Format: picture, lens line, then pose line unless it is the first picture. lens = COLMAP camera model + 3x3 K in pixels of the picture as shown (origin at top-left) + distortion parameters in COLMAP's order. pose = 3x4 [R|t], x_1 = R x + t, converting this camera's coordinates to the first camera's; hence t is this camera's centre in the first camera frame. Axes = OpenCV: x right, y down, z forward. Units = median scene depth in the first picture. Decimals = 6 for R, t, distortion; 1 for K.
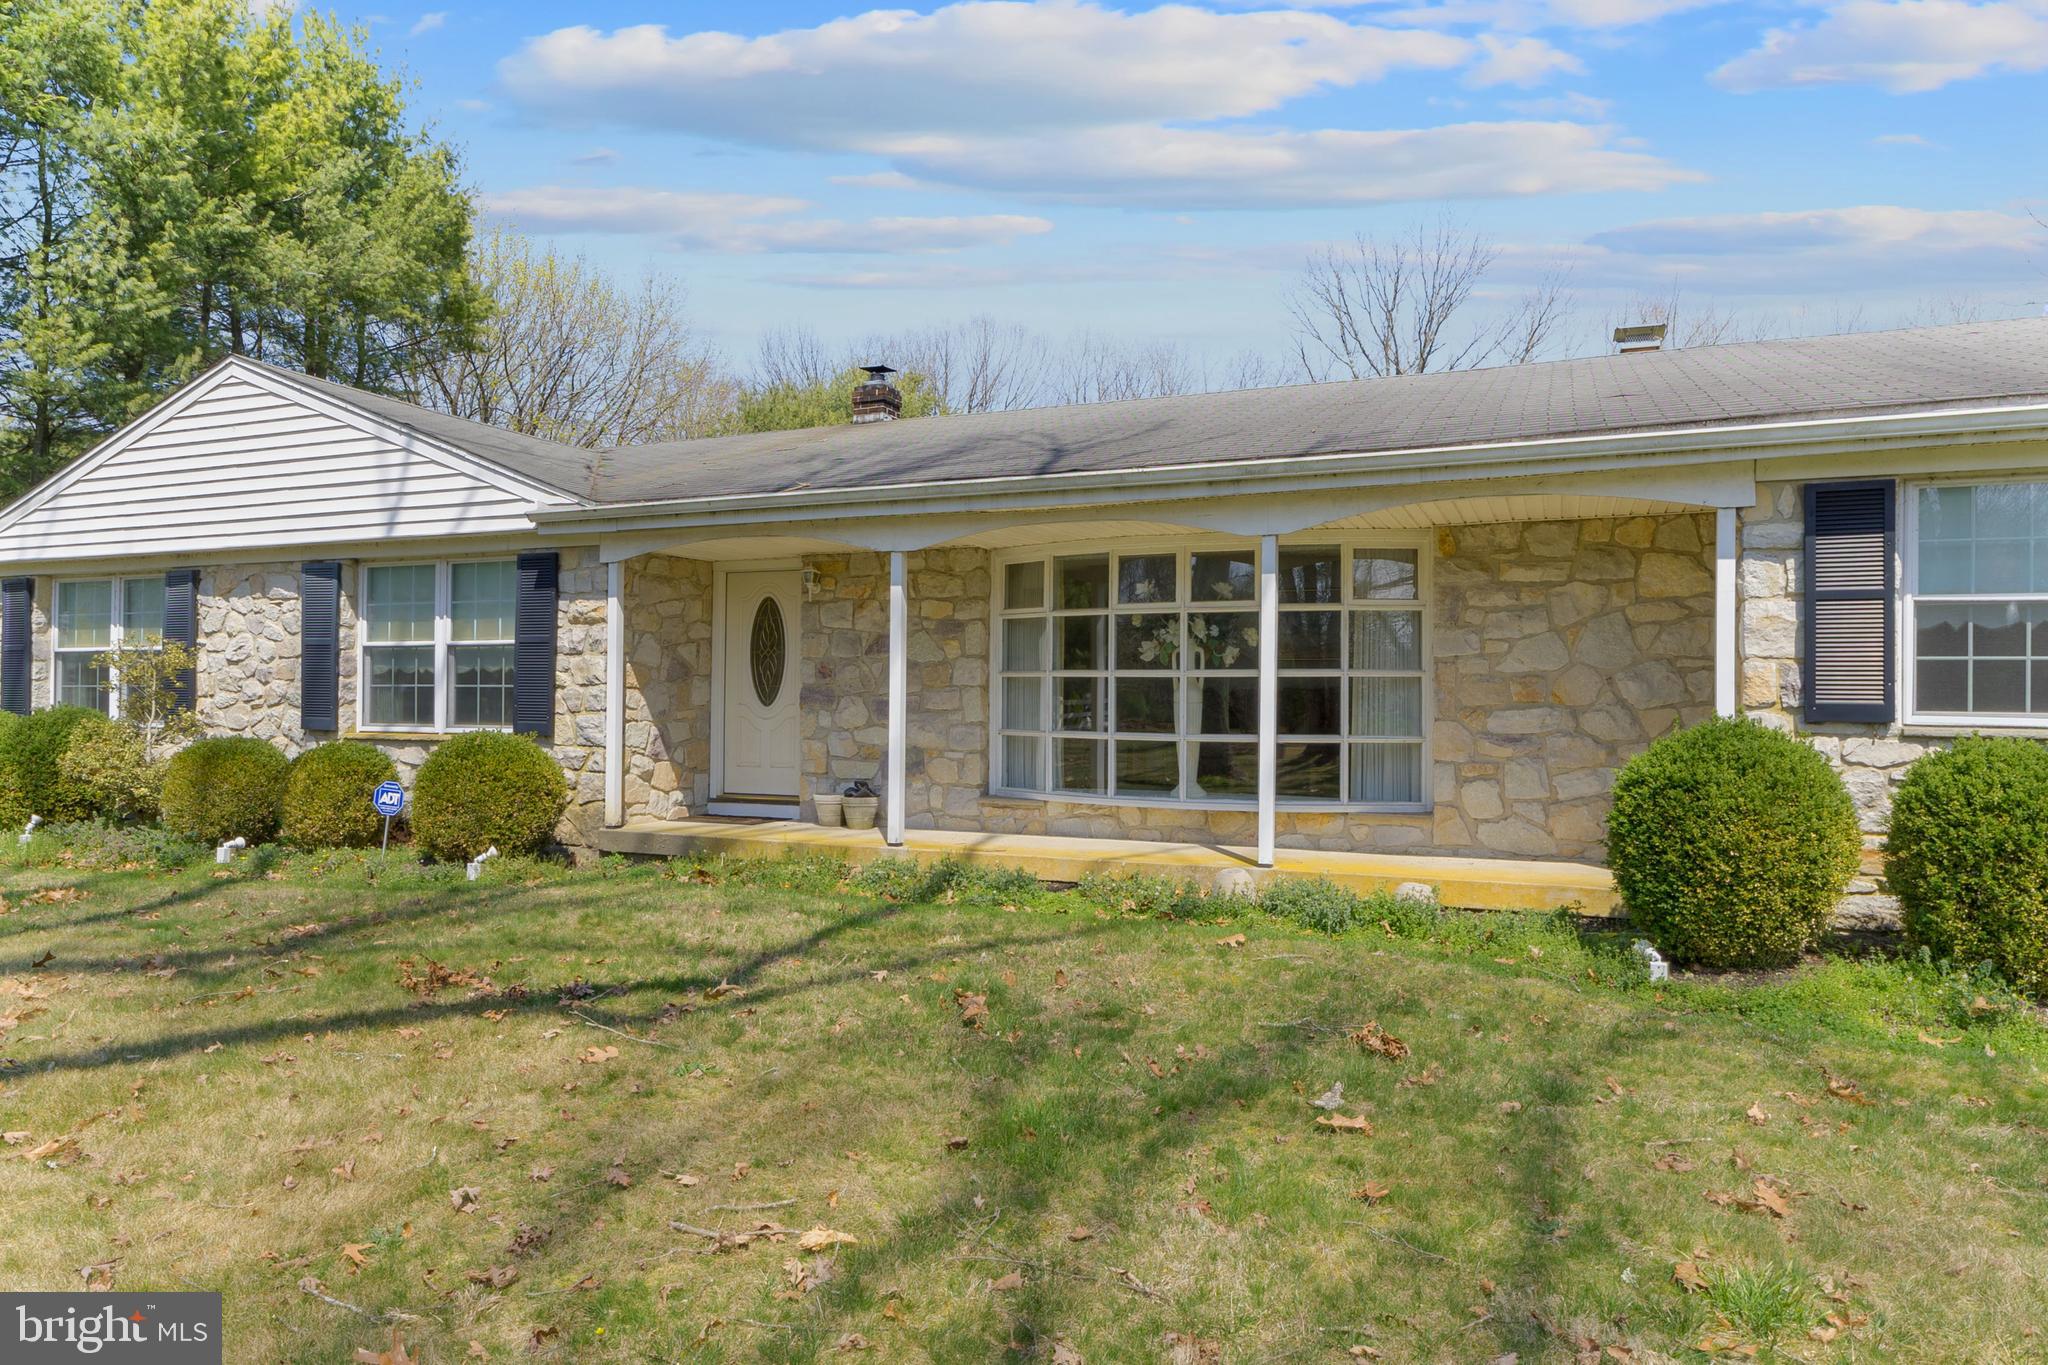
lens RADIAL K [[829.4, 0, 851.0], [0, 829.4, 660.2], [0, 0, 1]] dist [0.000380, 0.024877]
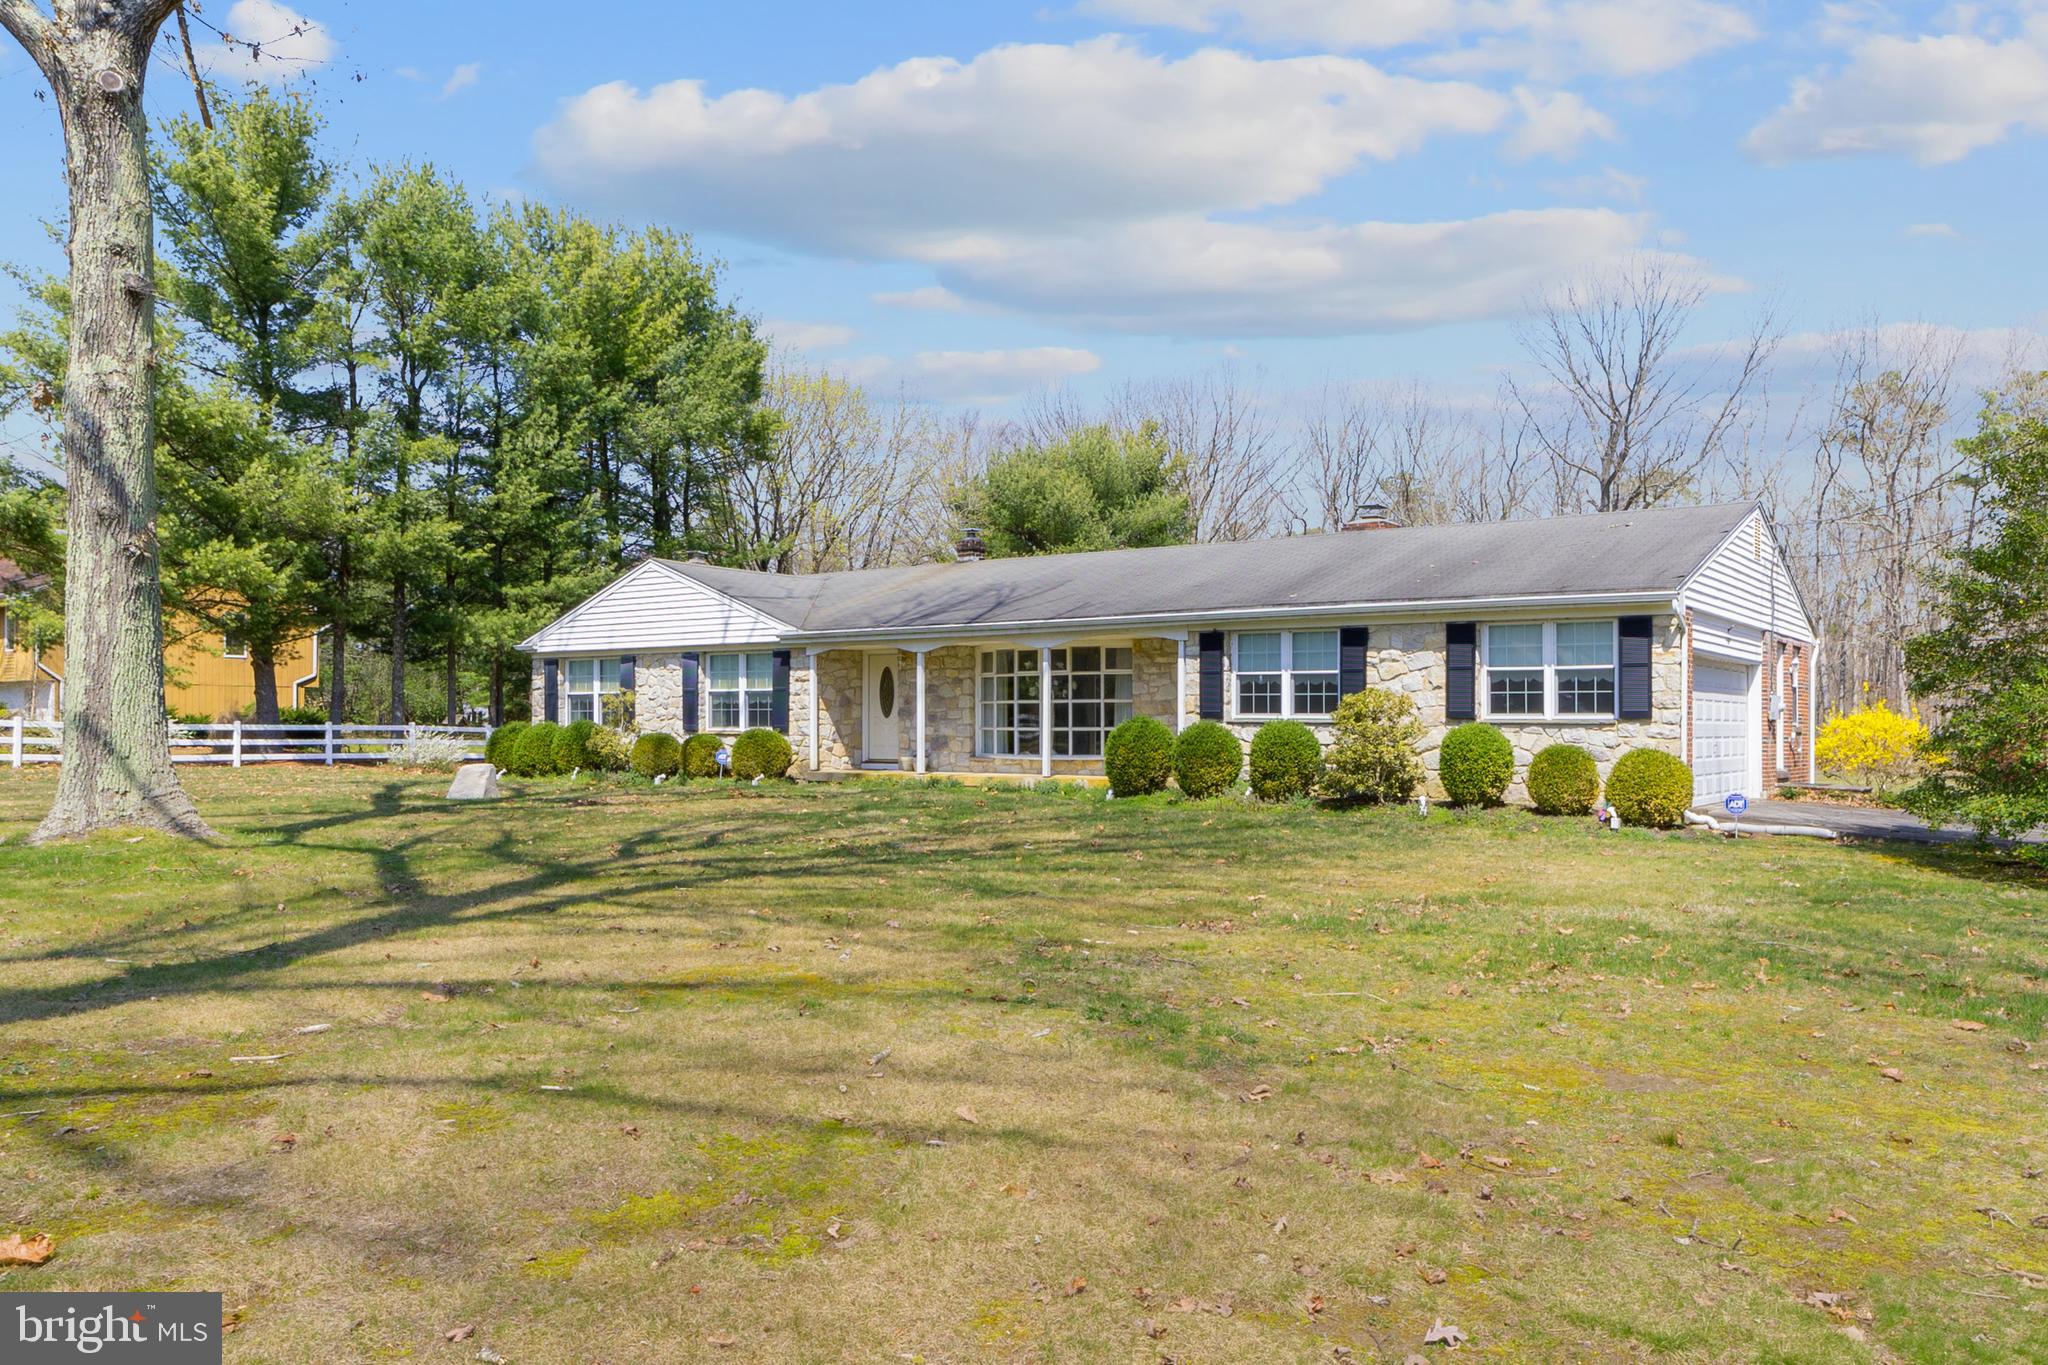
lens RADIAL K [[806.9, 0, 1021.0], [0, 806.9, 700.6], [0, 0, 1]] dist [0.000551, 0.000402]
pose [[0.990354, -0.008506, -0.138296, 0.559550], [0.010942, 0.999798, 0.016858, -0.021779], [0.138124, -0.018208, 0.990247, -1.064116]]
